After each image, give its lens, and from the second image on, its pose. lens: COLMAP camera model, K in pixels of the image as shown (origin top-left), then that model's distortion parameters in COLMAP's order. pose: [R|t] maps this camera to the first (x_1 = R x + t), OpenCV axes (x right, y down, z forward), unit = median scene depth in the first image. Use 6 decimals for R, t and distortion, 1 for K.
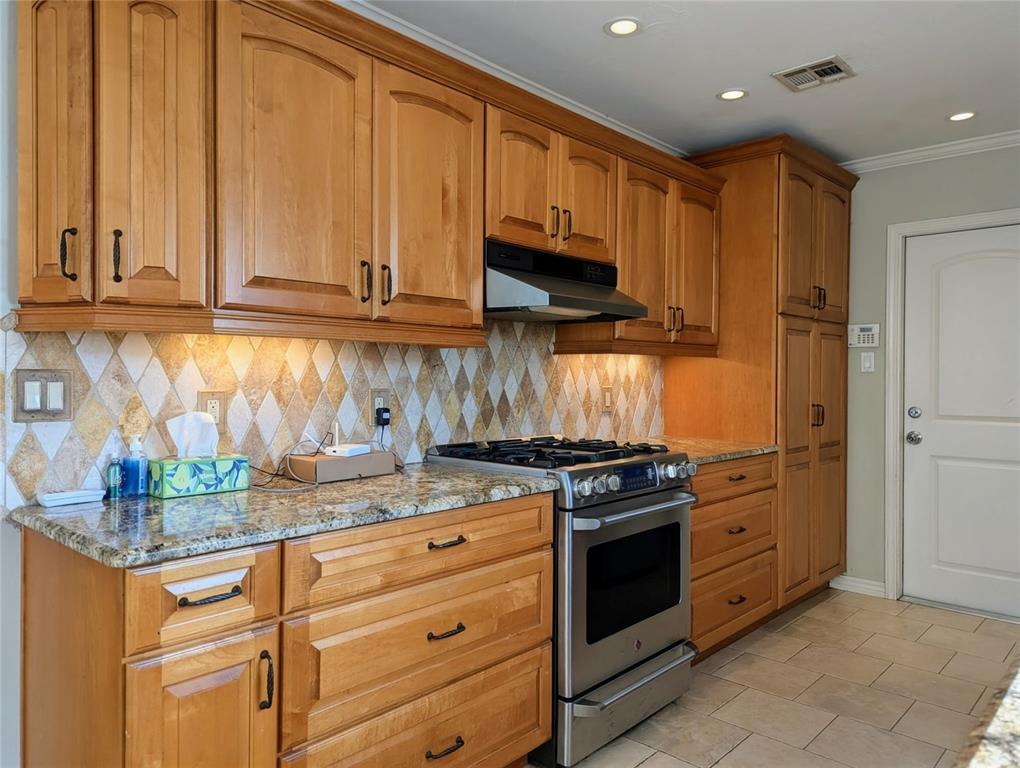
lens RADIAL K [[724.6, 0, 510.4], [0, 724.6, 383.9], [0, 0, 1]] dist [0.046845, -0.021999]
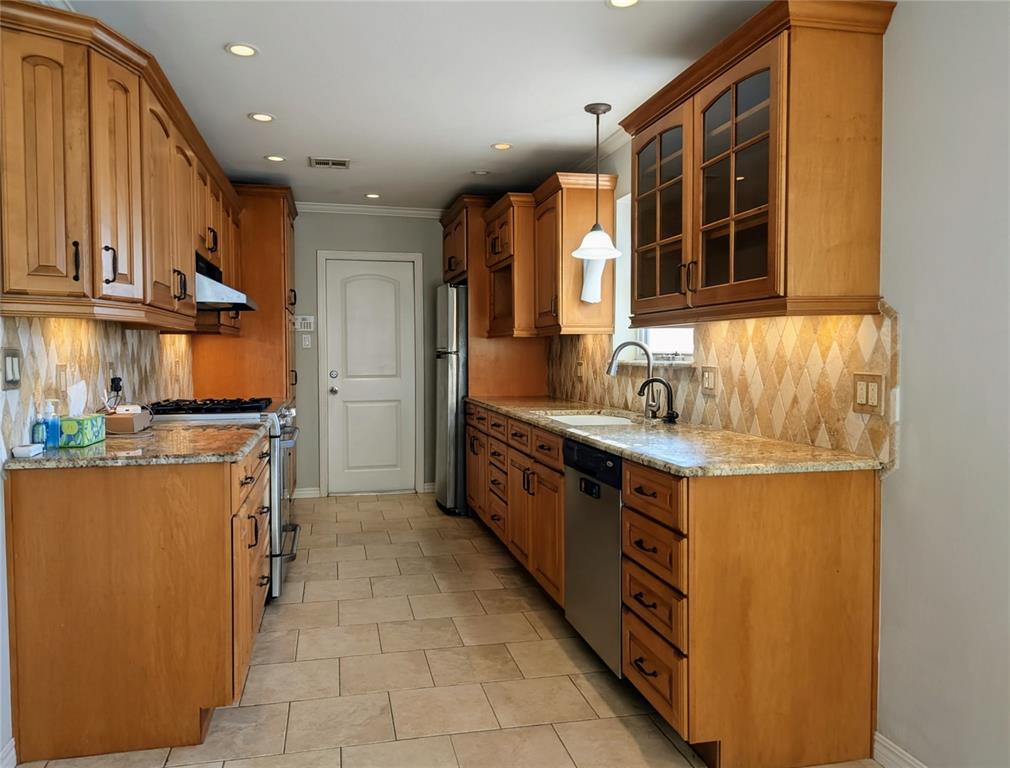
lens RADIAL K [[716.2, 0, 508.2], [0, 716.2, 381.6], [0, 0, 1]] dist [0.071879, 0.000158]
pose [[0.556805, -0.035615, 0.829879, -0.607127], [0.007652, 0.999258, 0.037750, -0.000742], [-0.830608, -0.014669, 0.556665, -0.184429]]
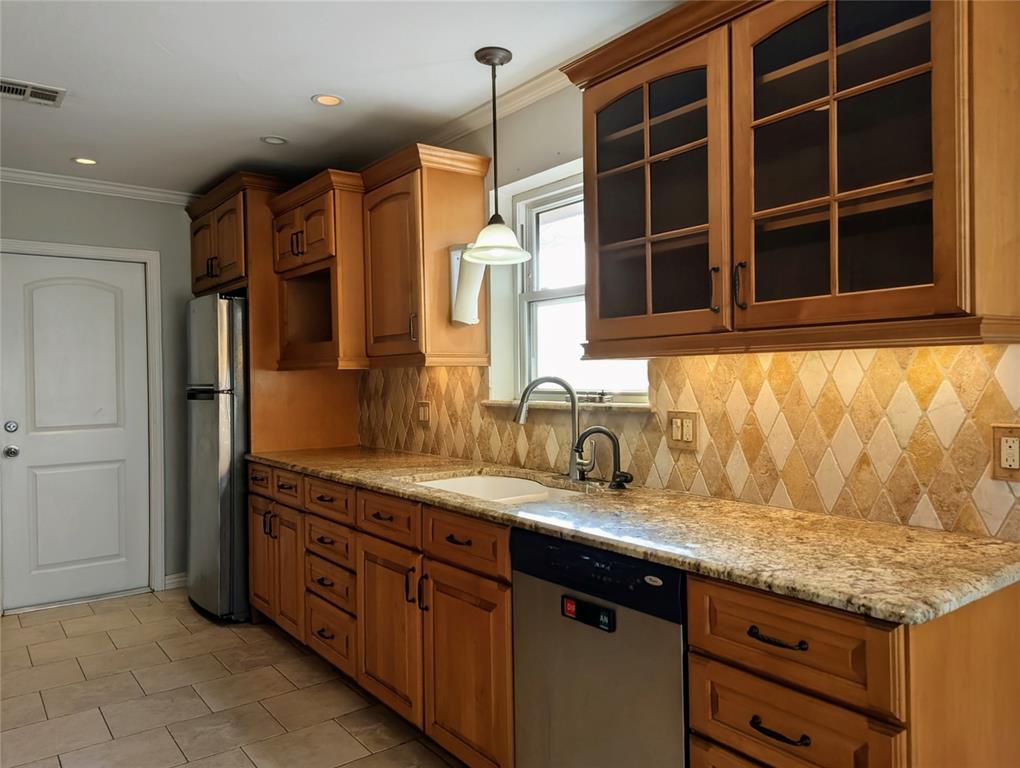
lens RADIAL K [[724.6, 0, 516.5], [0, 724.6, 381.6], [0, 0, 1]] dist [0.046845, -0.021999]
pose [[0.173805, -0.009164, 0.984737, -0.397669], [0.019648, 0.999790, 0.005836, -0.019078], [-0.984584, 0.018334, 0.173949, 0.158488]]
